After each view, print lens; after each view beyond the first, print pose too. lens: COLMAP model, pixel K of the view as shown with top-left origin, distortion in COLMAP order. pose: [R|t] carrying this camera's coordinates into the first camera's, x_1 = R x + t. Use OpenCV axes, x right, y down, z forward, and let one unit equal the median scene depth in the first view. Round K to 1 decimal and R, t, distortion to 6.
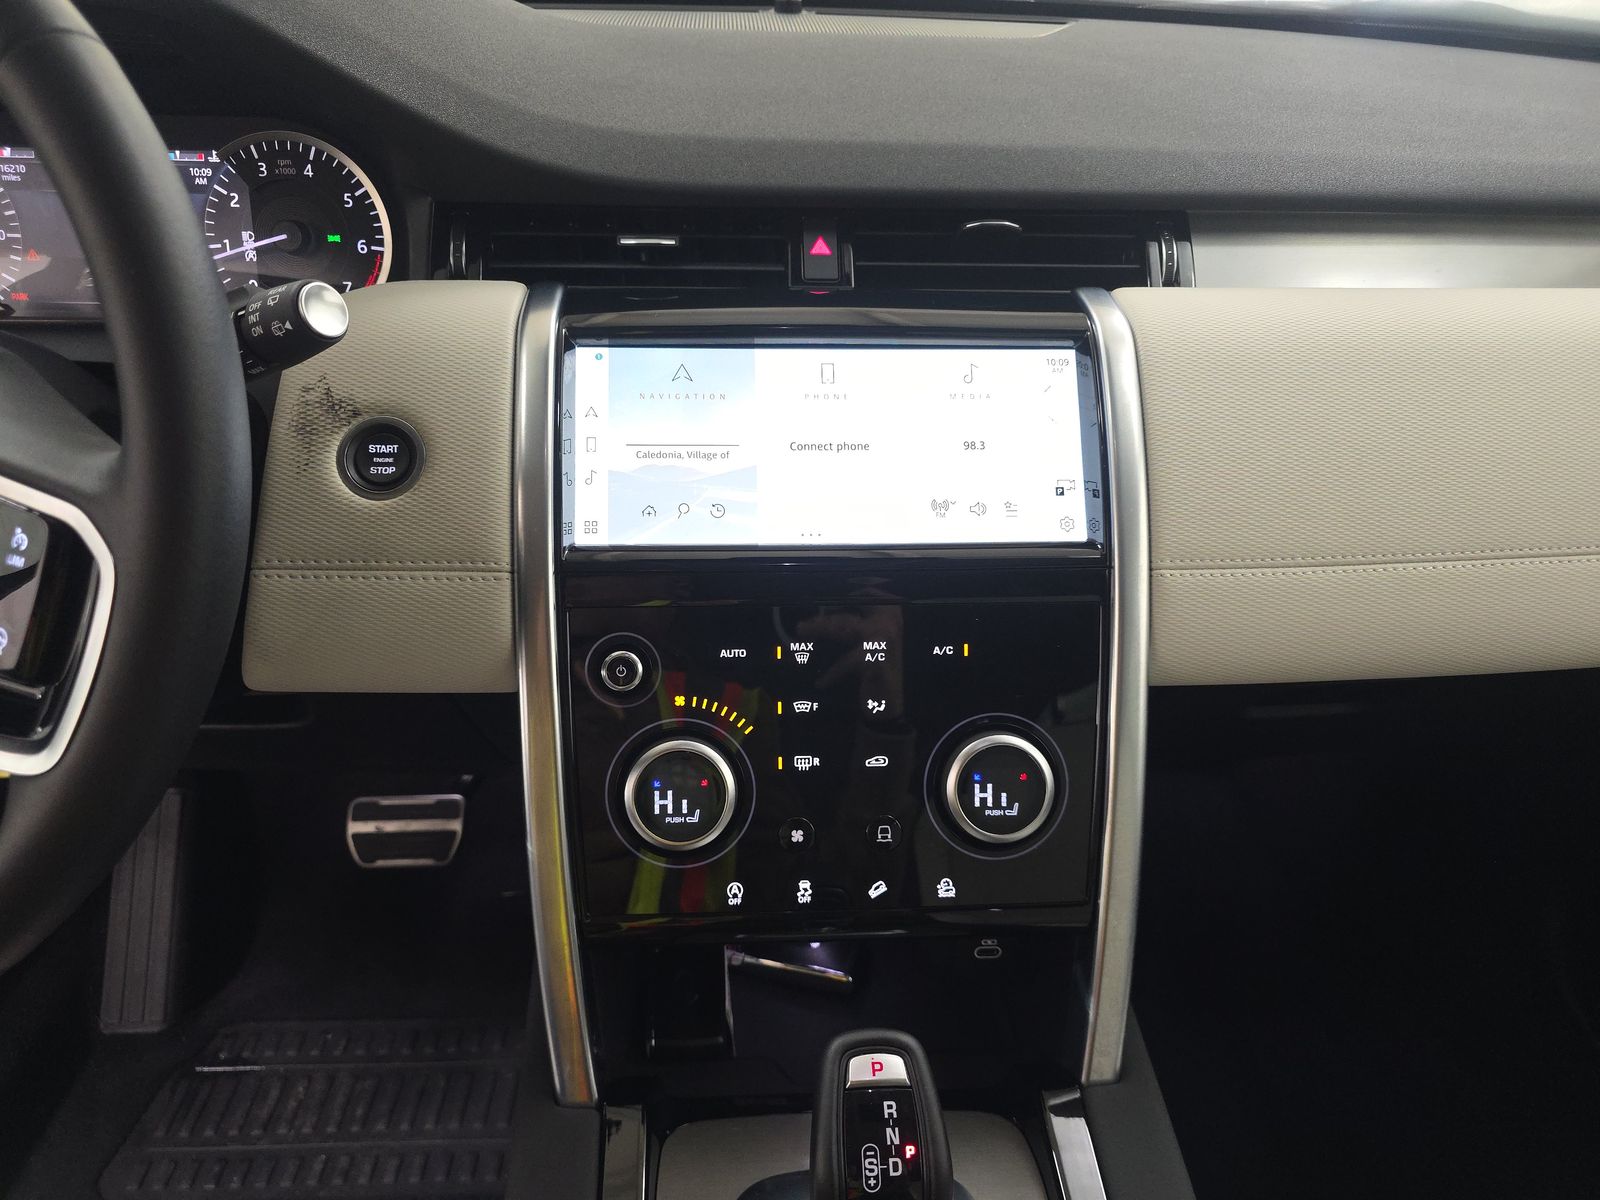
lens RADIAL K [[1096.7, 0, 761.8], [0, 1096.7, 605.0], [0, 0, 1]] dist [0.061713, -0.030818]
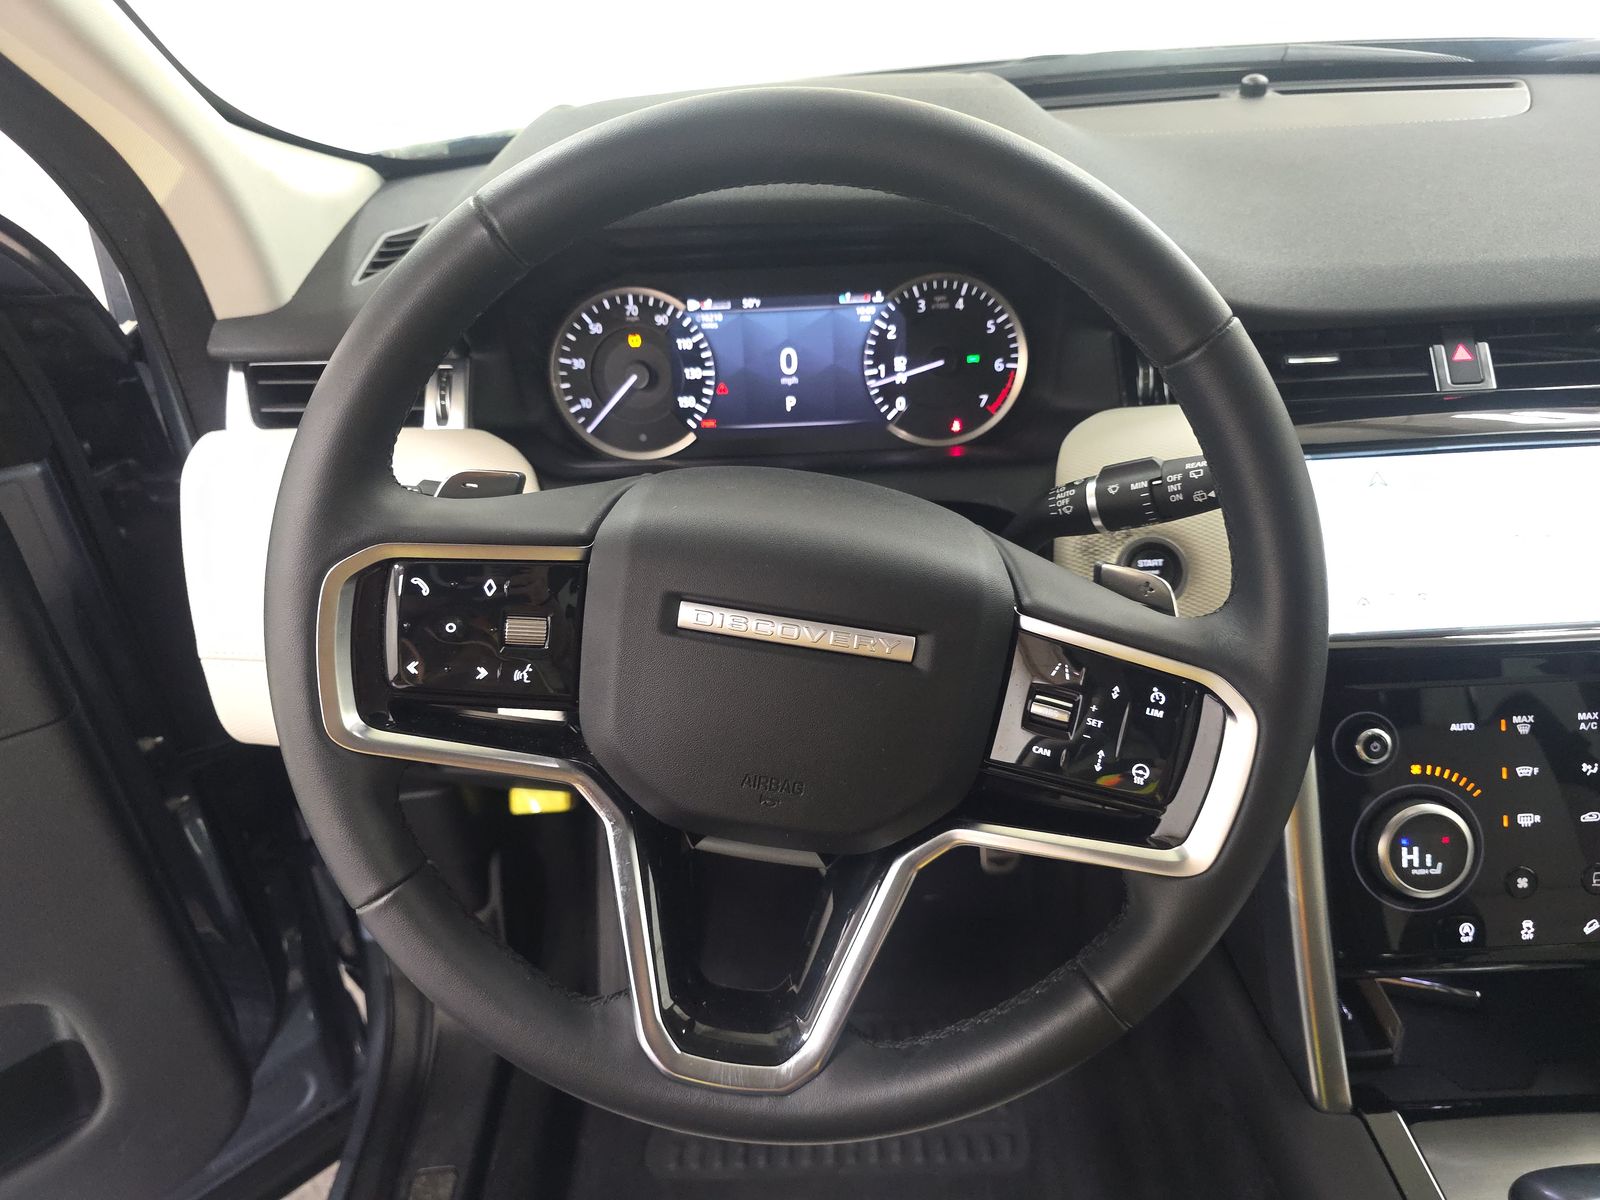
lens RADIAL K [[1096.7, 0, 824.2], [0, 1096.7, 613.1], [0, 0, 1]] dist [0.061713, -0.030818]
pose [[0.998068, -0.035836, -0.050759, -0.622737], [0.037255, 0.998933, 0.027301, -0.130872], [0.049726, -0.029139, 0.998338, -0.200297]]
